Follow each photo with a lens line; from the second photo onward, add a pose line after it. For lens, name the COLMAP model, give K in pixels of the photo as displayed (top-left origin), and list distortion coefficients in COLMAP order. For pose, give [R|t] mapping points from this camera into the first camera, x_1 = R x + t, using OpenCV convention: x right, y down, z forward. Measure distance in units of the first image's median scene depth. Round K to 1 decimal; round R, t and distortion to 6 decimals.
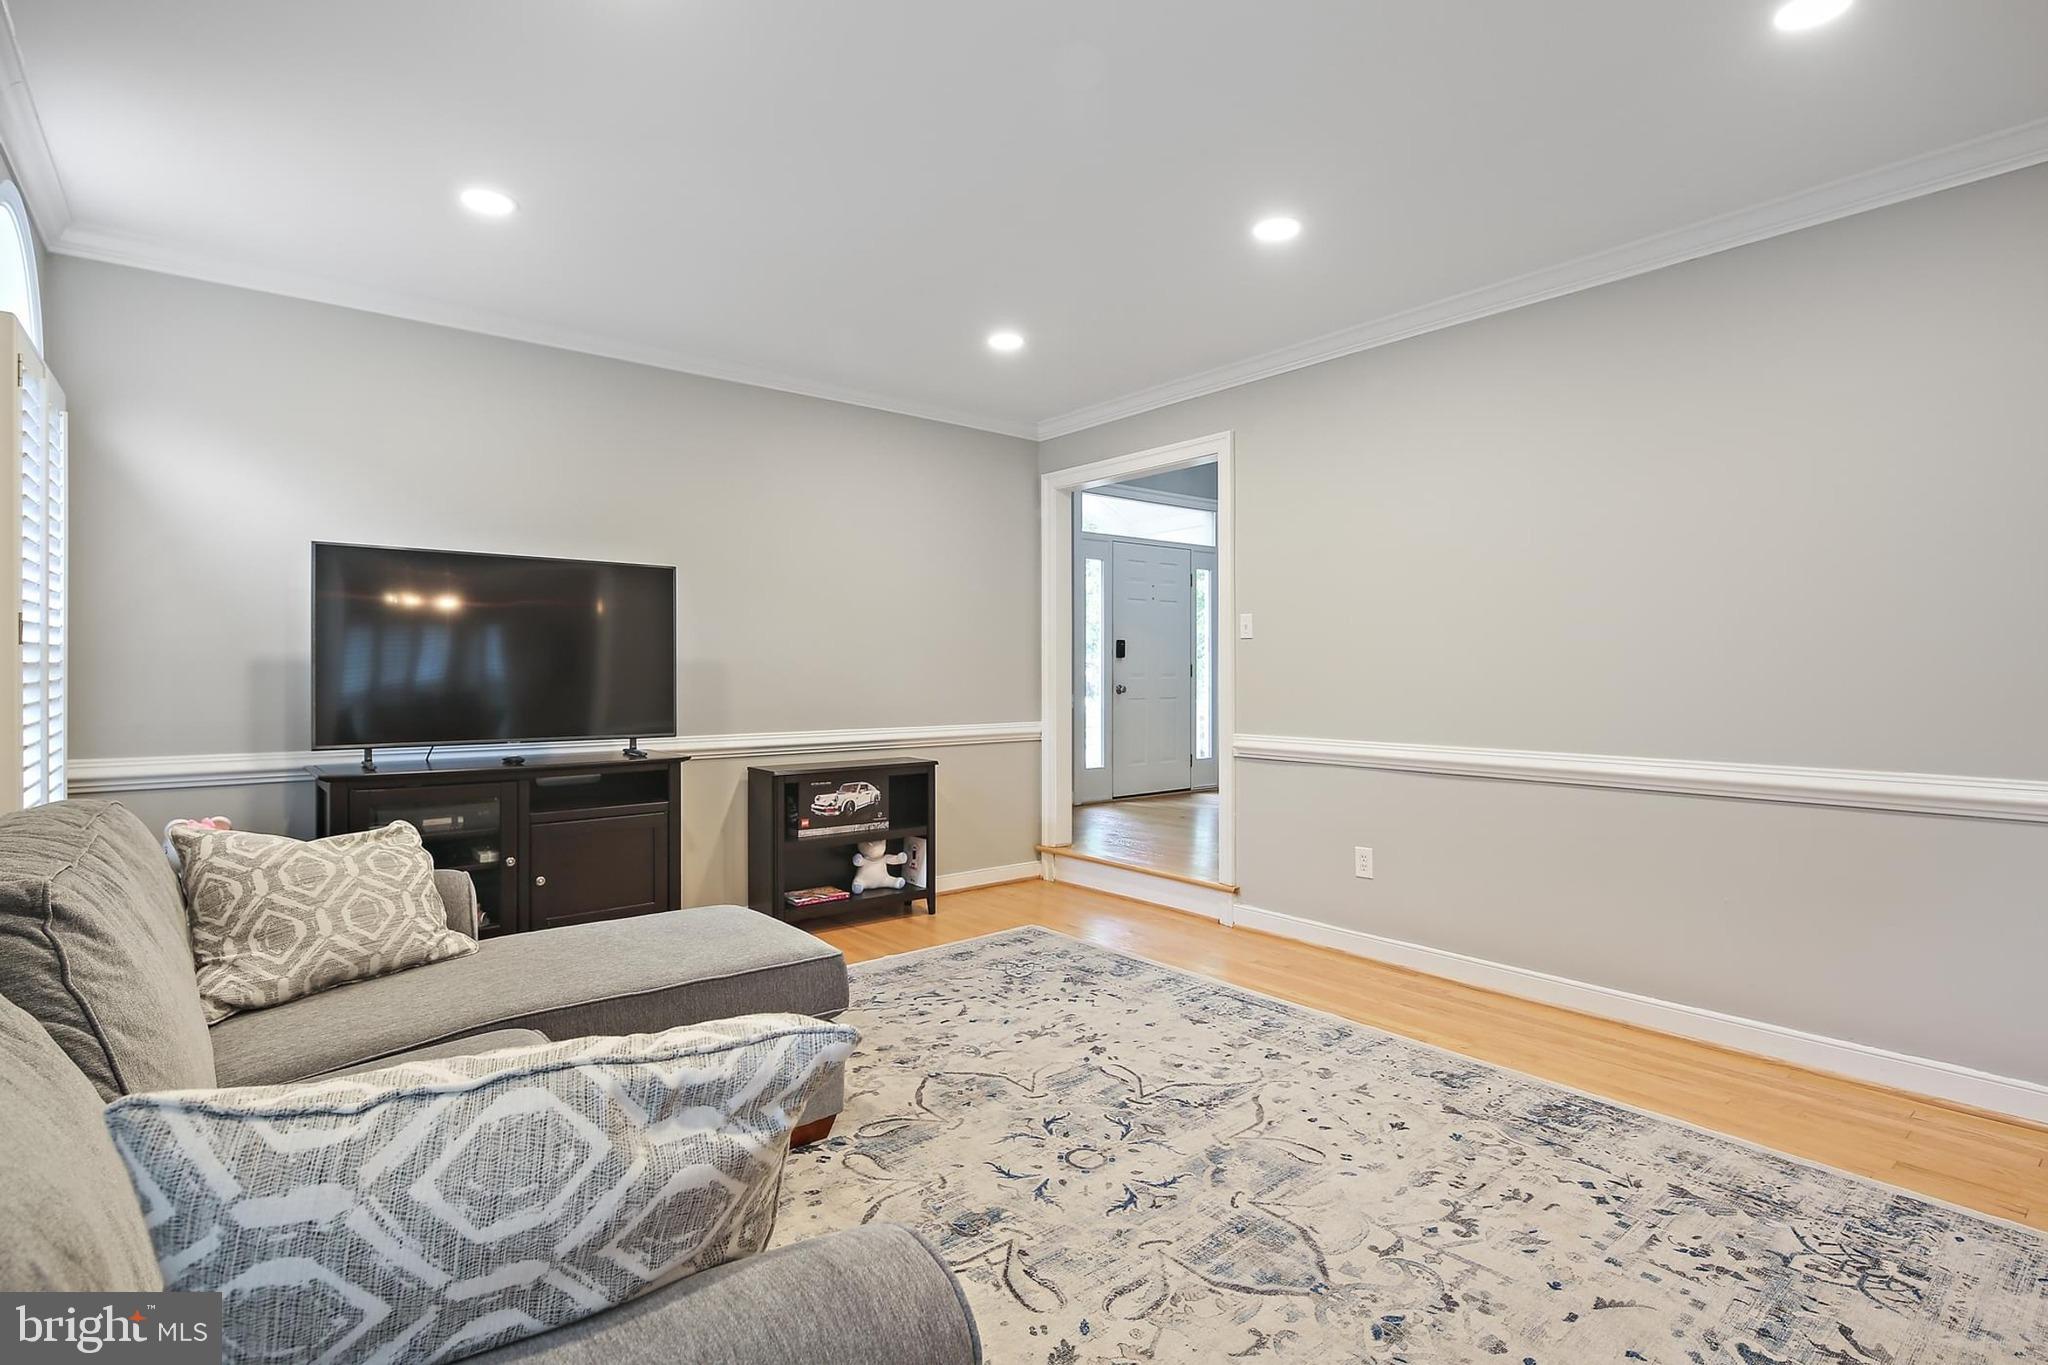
lens RADIAL K [[996.0, 0, 1026.5], [0, 996.0, 678.1], [0, 0, 1]] dist [0.003506, -0.002577]
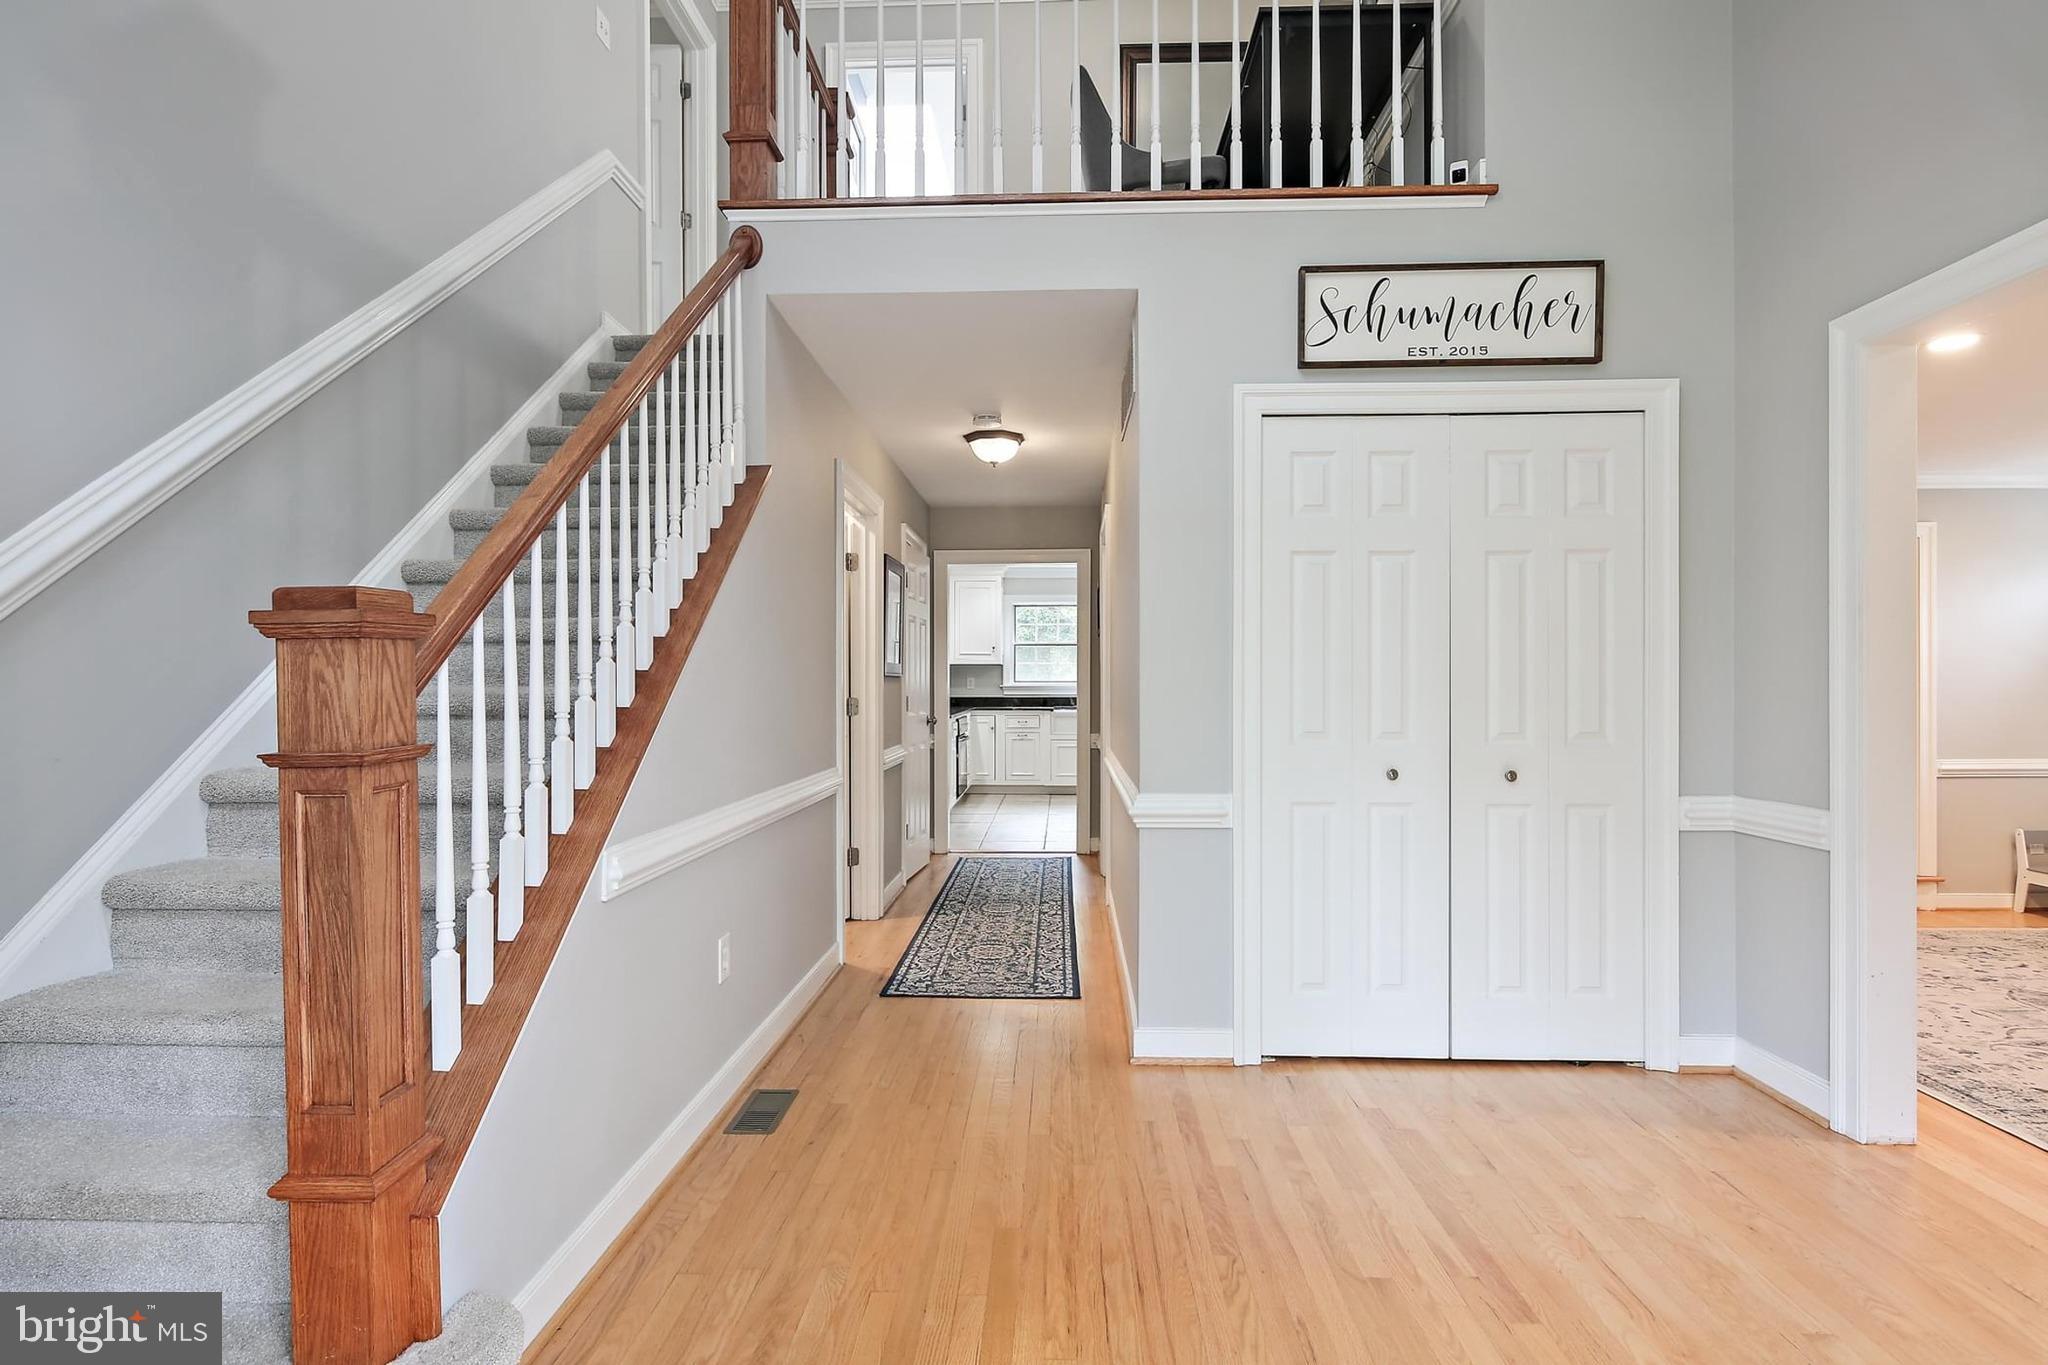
lens RADIAL K [[996.0, 0, 1026.5], [0, 996.0, 678.1], [0, 0, 1]] dist [0.003506, -0.002577]
pose [[-0.750234, 0.003811, 0.661161, 0.368430], [0.003252, 0.999993, -0.002075, -0.081649], [-0.661164, 0.000593, -0.750241, 3.205616]]
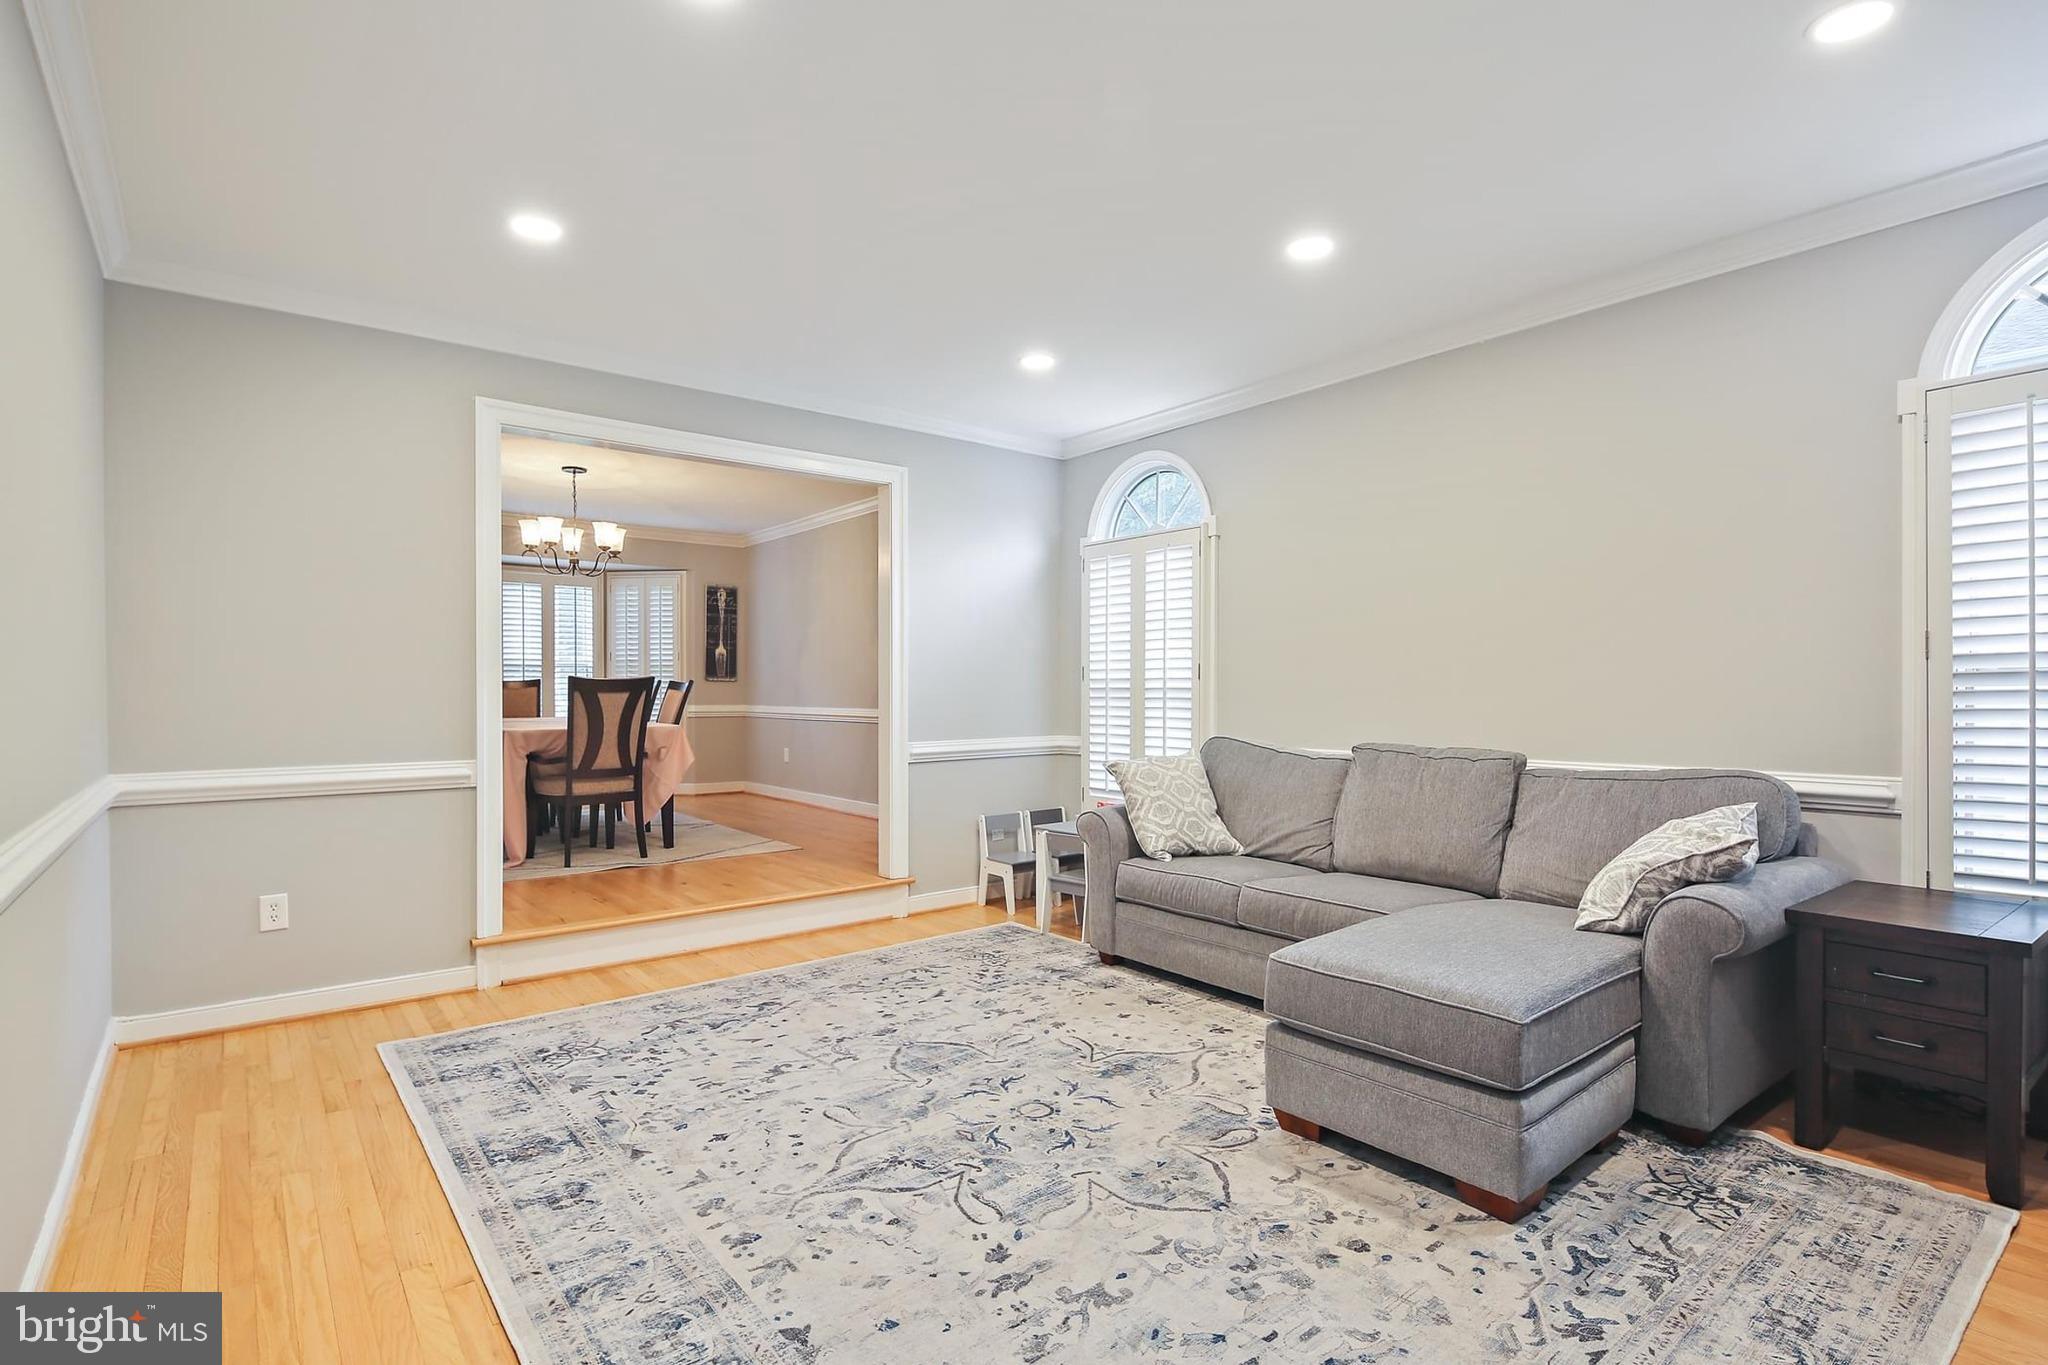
lens RADIAL K [[996.0, 0, 1026.5], [0, 996.0, 678.1], [0, 0, 1]] dist [0.003506, -0.002577]
pose [[-0.999980, 0.003618, 0.005242, 0.059836], [0.003579, 0.999966, -0.007469, -0.003724], [-0.005269, -0.007450, -0.999958, 2.060149]]
